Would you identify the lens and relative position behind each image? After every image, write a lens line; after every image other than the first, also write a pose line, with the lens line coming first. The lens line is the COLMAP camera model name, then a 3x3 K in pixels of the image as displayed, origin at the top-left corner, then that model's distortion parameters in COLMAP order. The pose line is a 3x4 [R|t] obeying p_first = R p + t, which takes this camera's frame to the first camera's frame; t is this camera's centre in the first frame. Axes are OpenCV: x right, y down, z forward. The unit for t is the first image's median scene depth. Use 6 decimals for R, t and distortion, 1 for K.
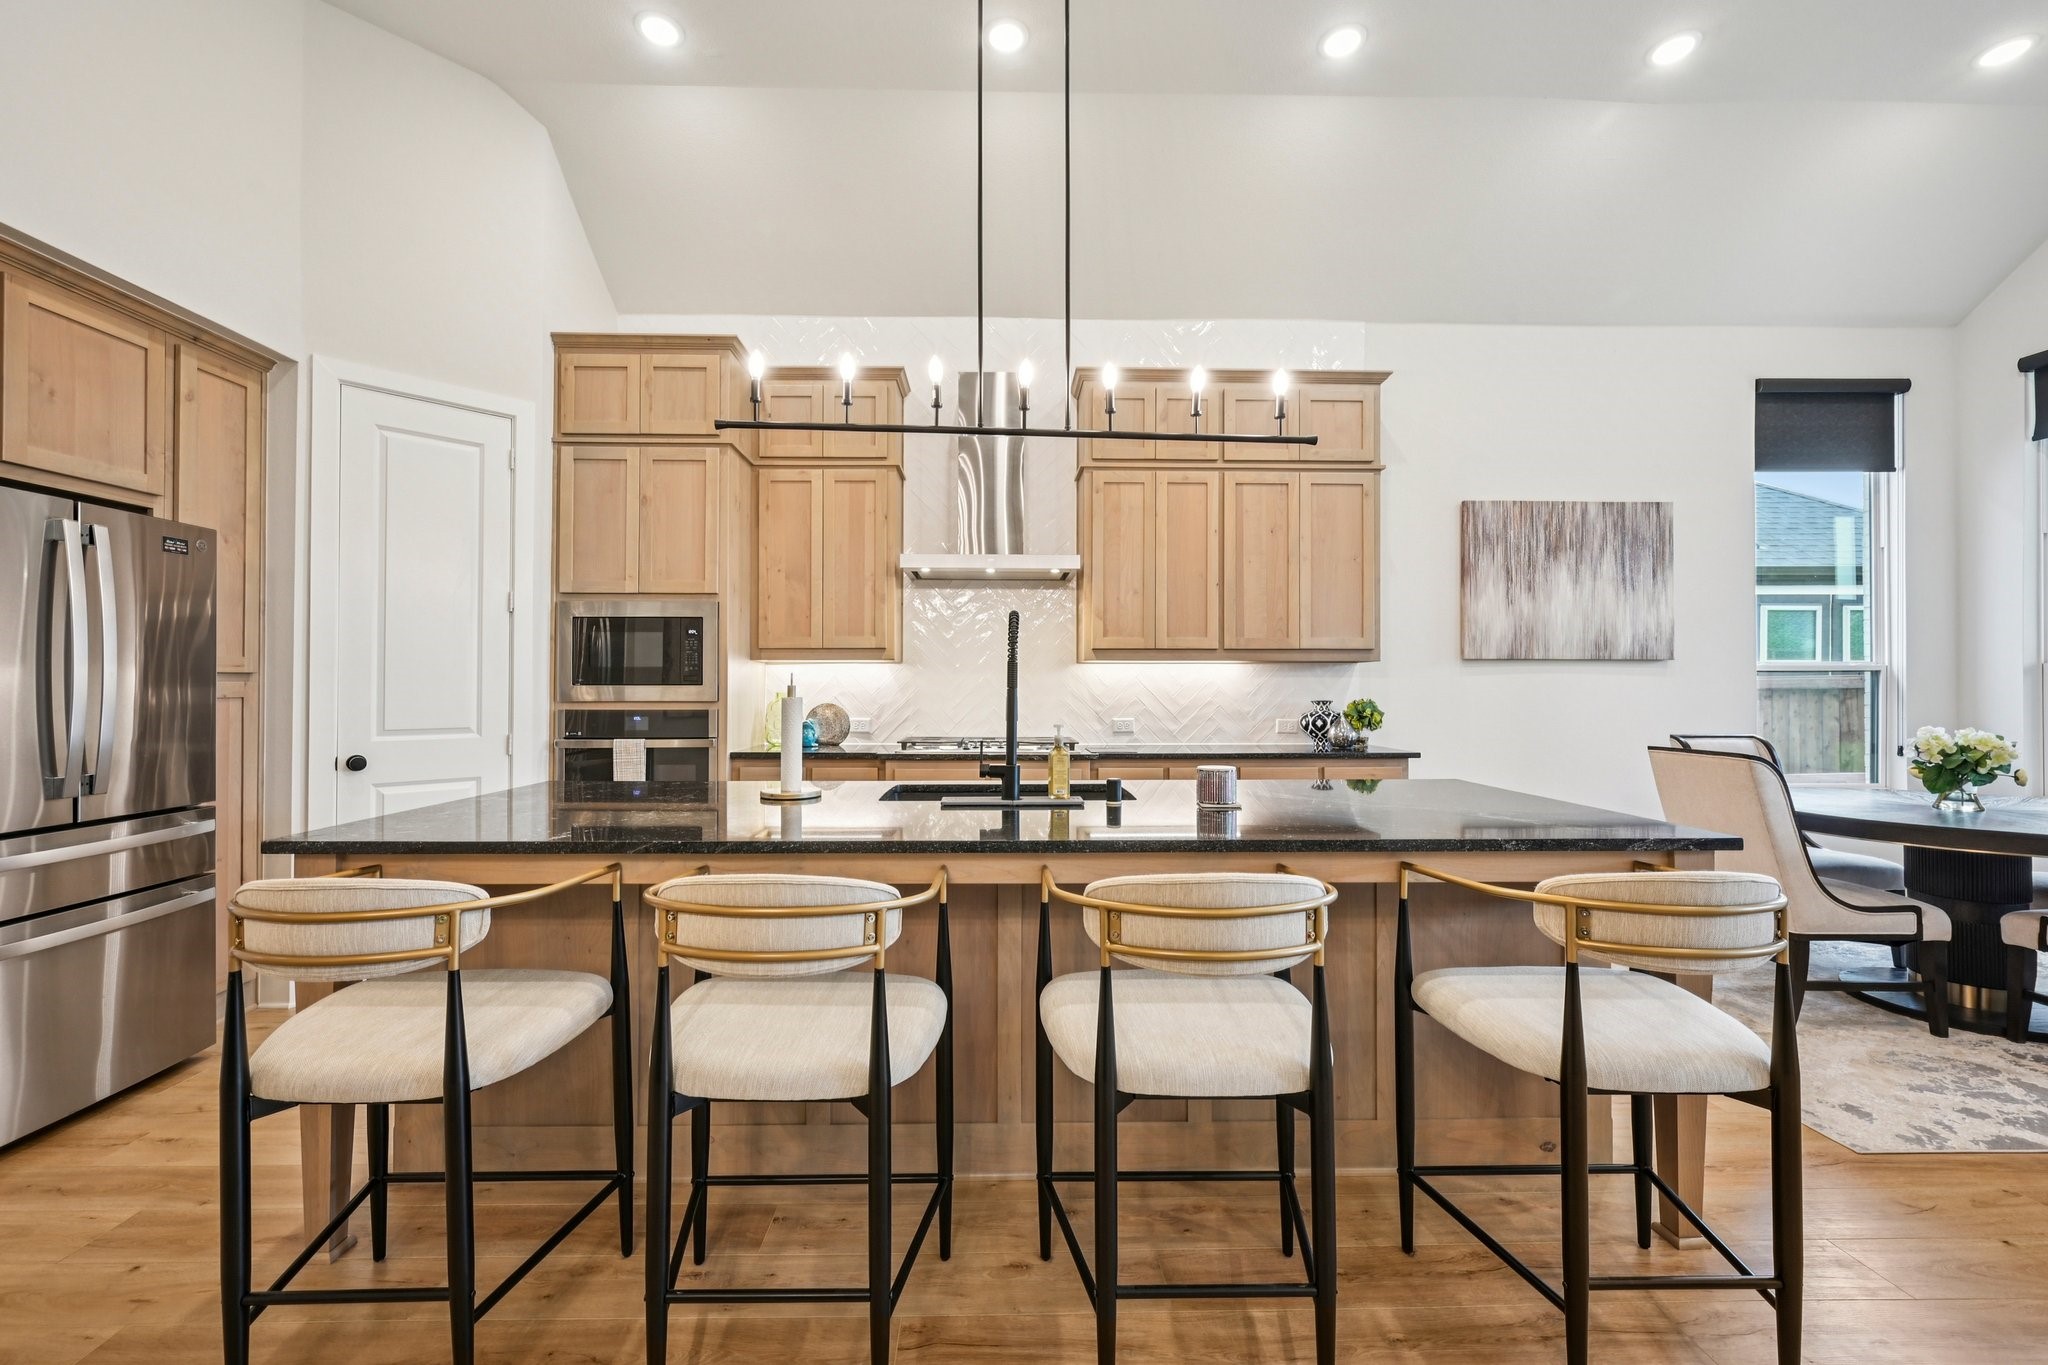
lens RADIAL K [[831.5, 0, 1018.2], [0, 831.5, 680.6], [0, 0, 1]] dist [-0.000449, 0.000449]
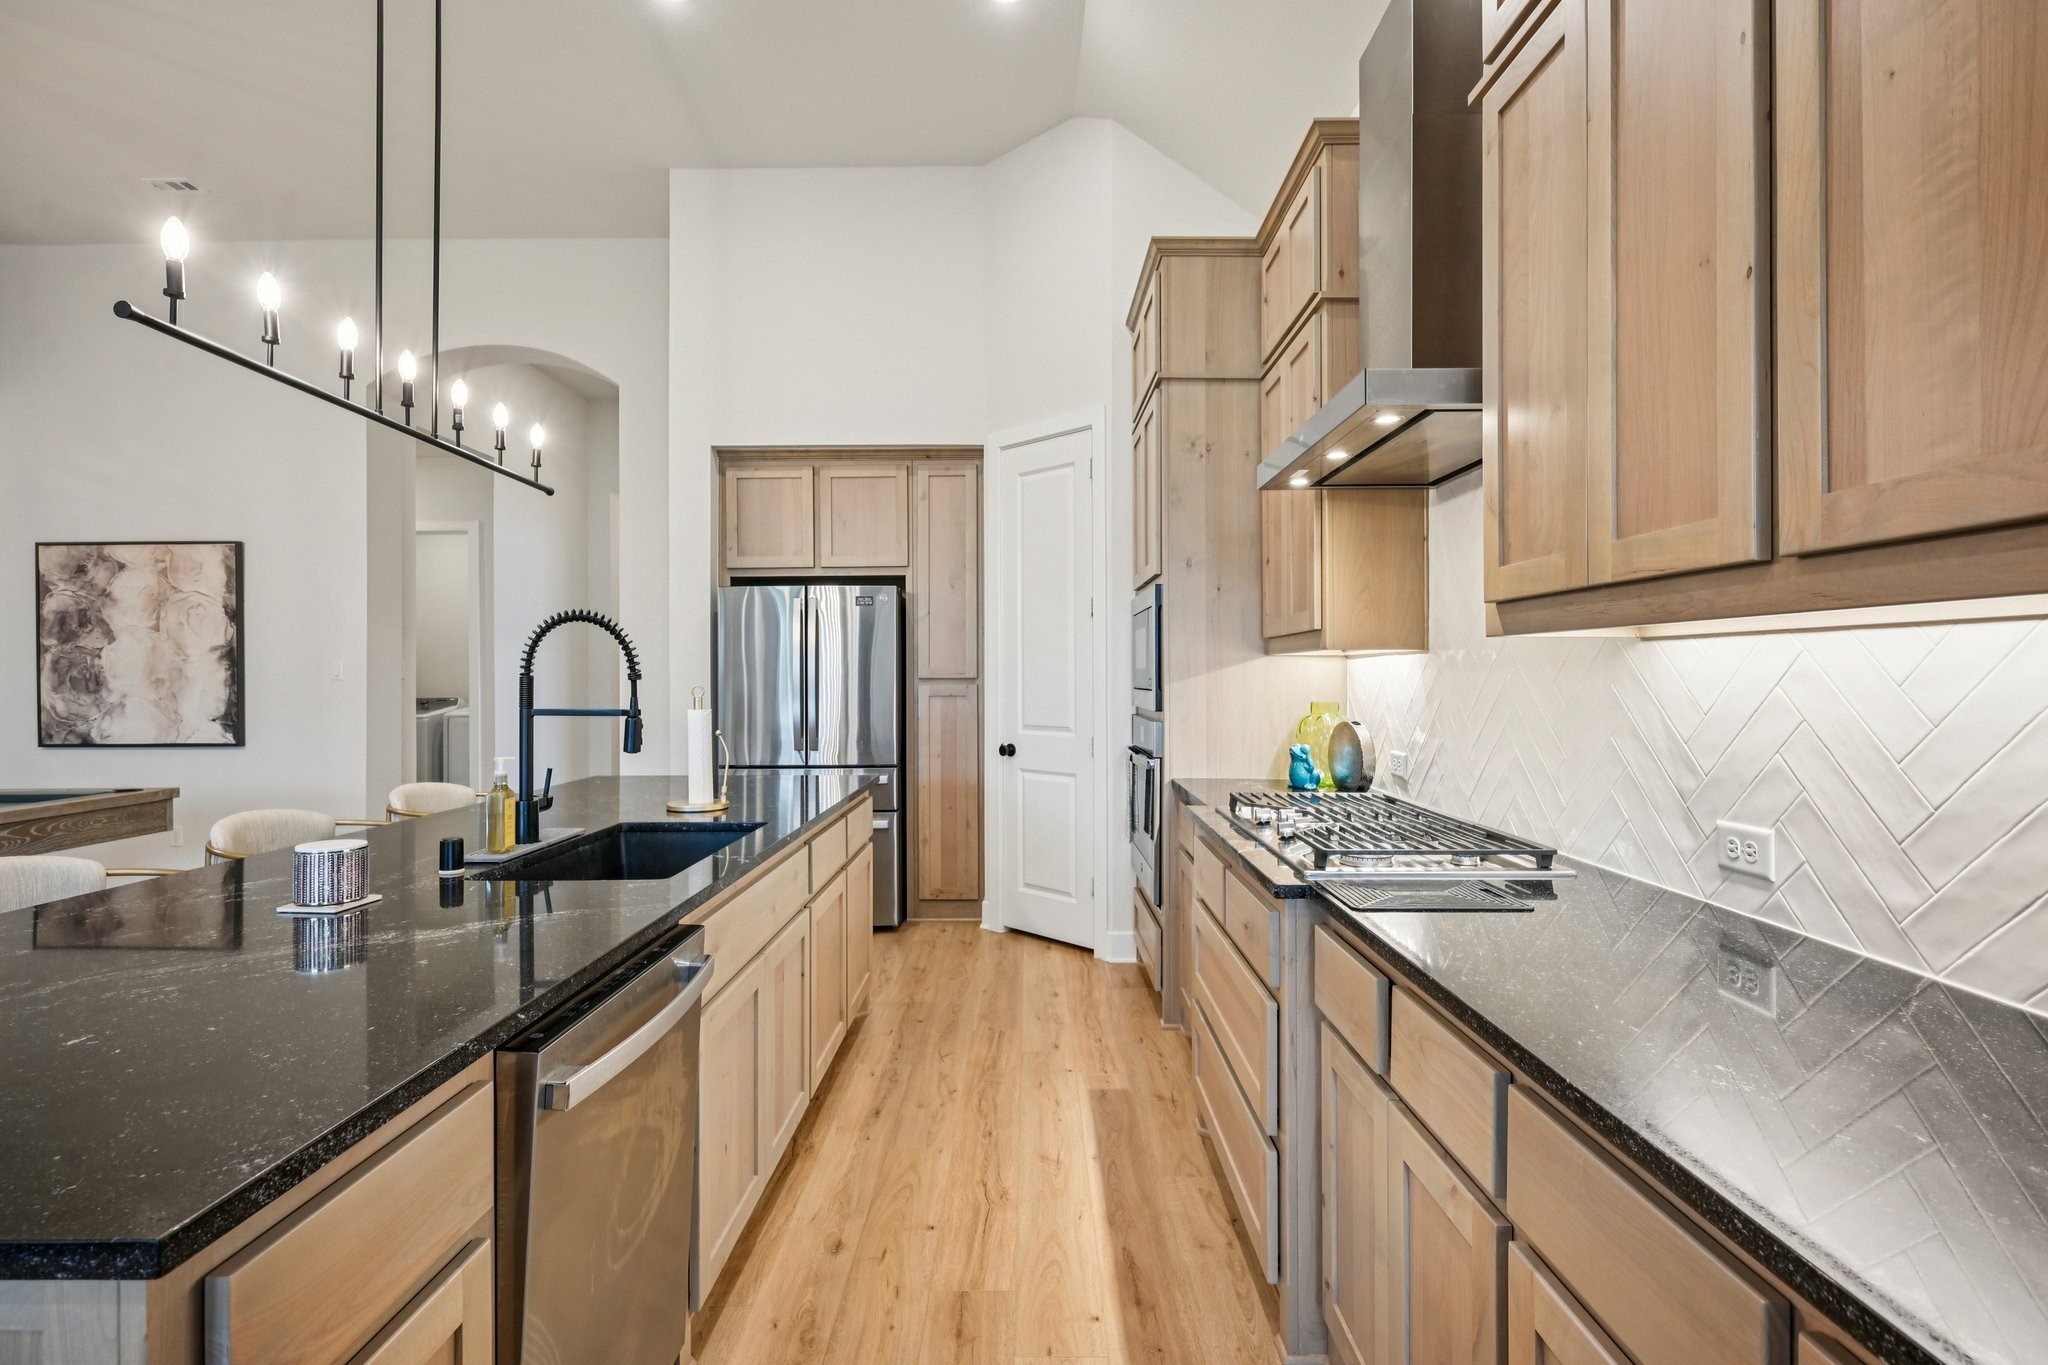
lens RADIAL K [[981.0, 0, 1021.8], [0, 981.0, 667.7], [0, 0, 1]] dist [0.000609, 0.000019]
pose [[-0.038016, -0.007135, -0.999252, 0.484868], [0.011105, 0.999910, -0.007562, -0.009525], [0.999215, -0.011384, -0.037933, 0.776070]]
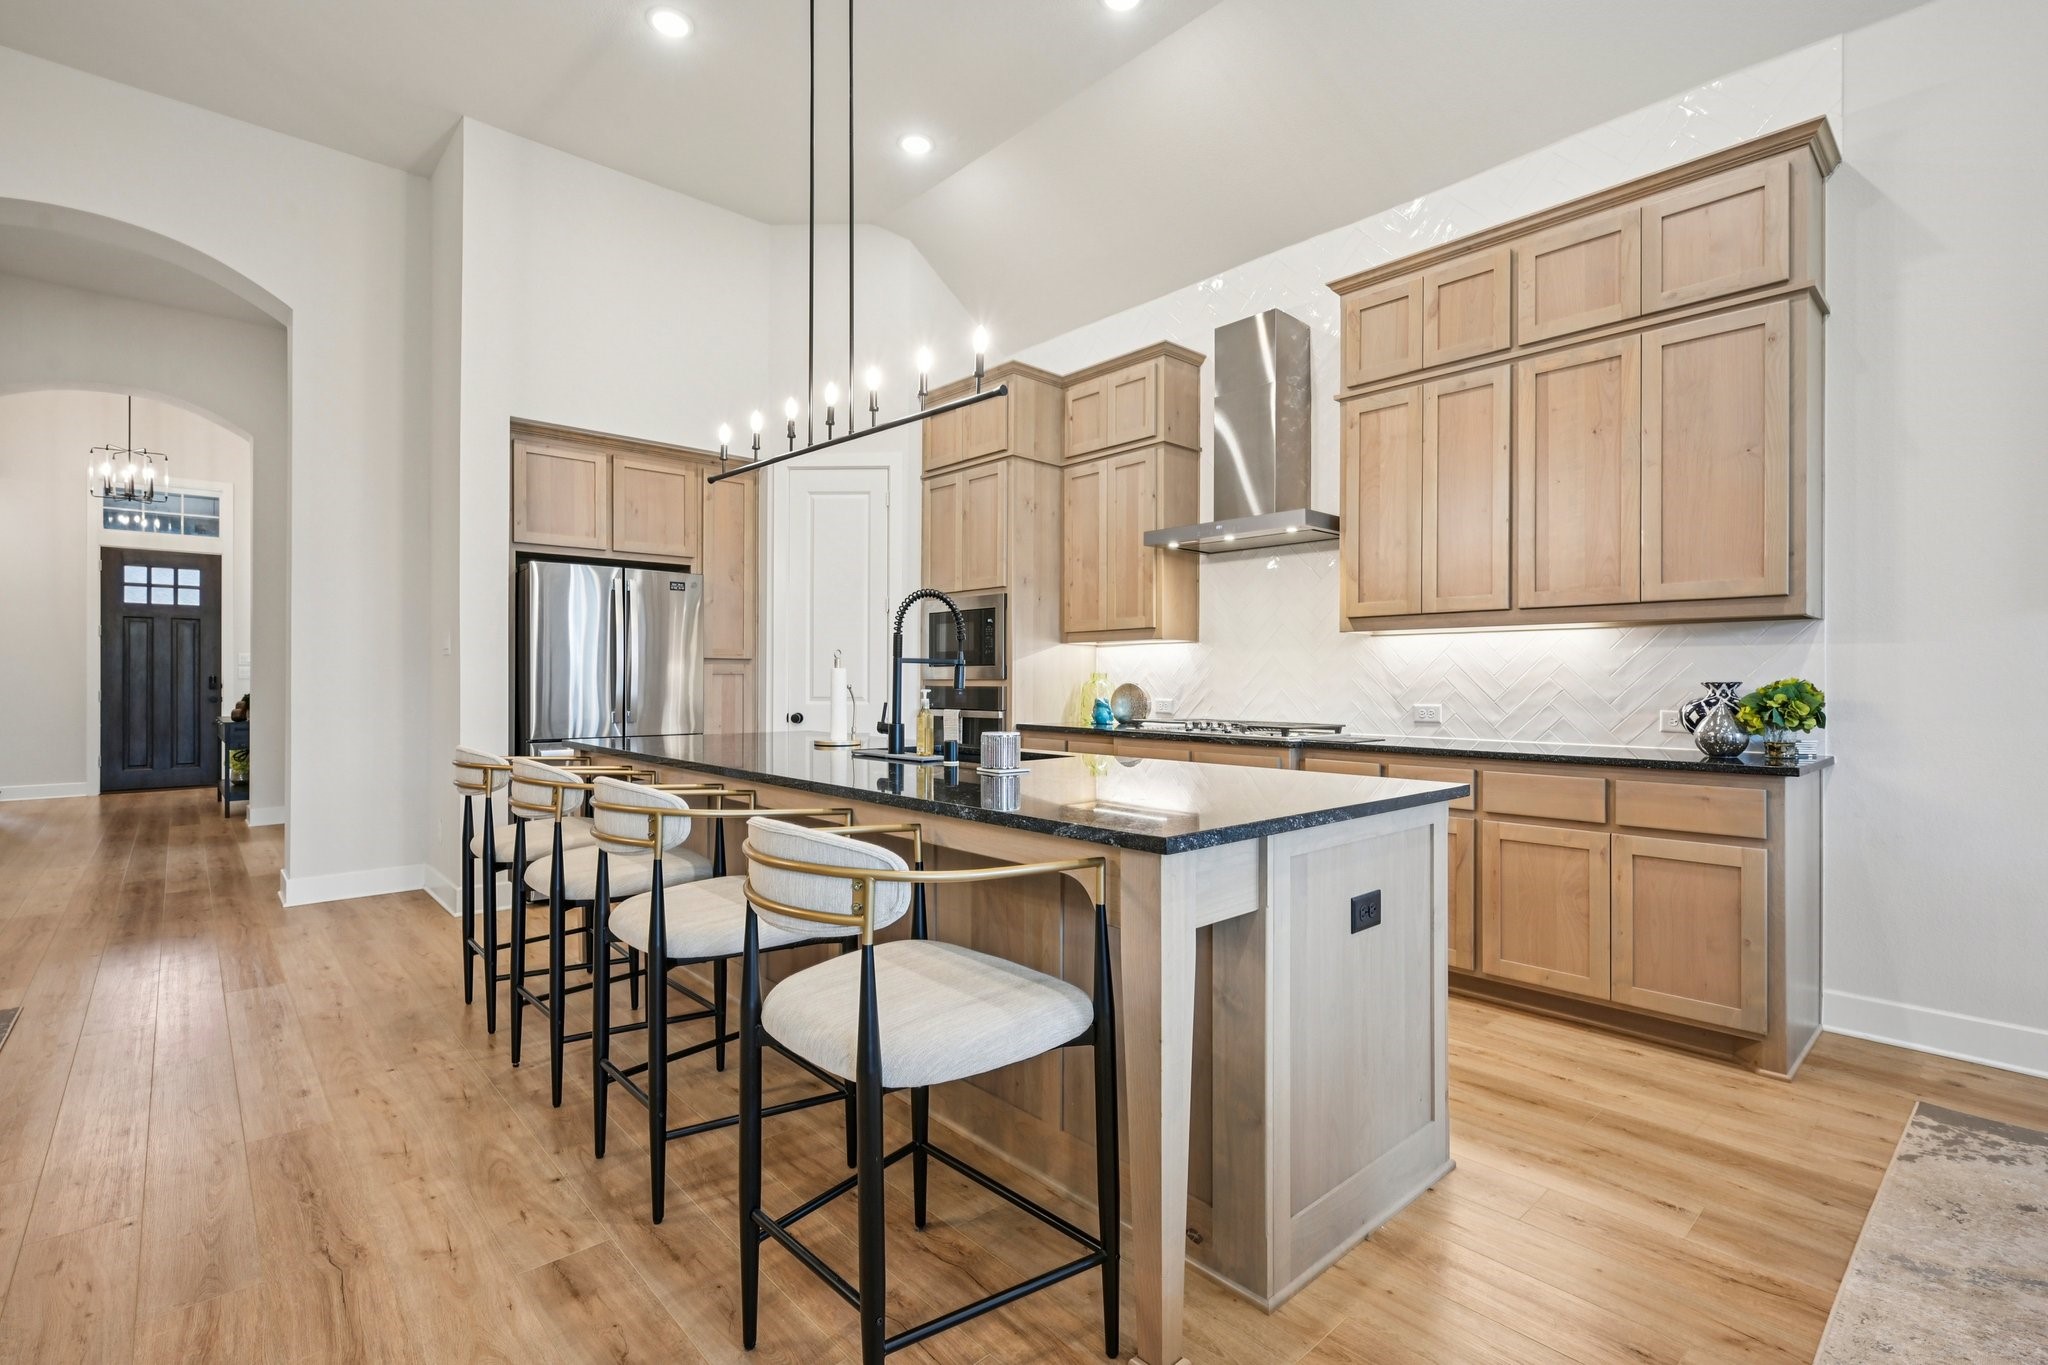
lens RADIAL K [[932.6, 0, 1029.8], [0, 932.6, 681.5], [0, 0, 1]] dist [-0.005228, -0.000559]
pose [[0.658590, 0.001576, -0.752500, 0.549174], [0.003375, 0.999982, 0.005048, 0.018457], [0.752494, -0.005864, 0.658573, 0.143977]]
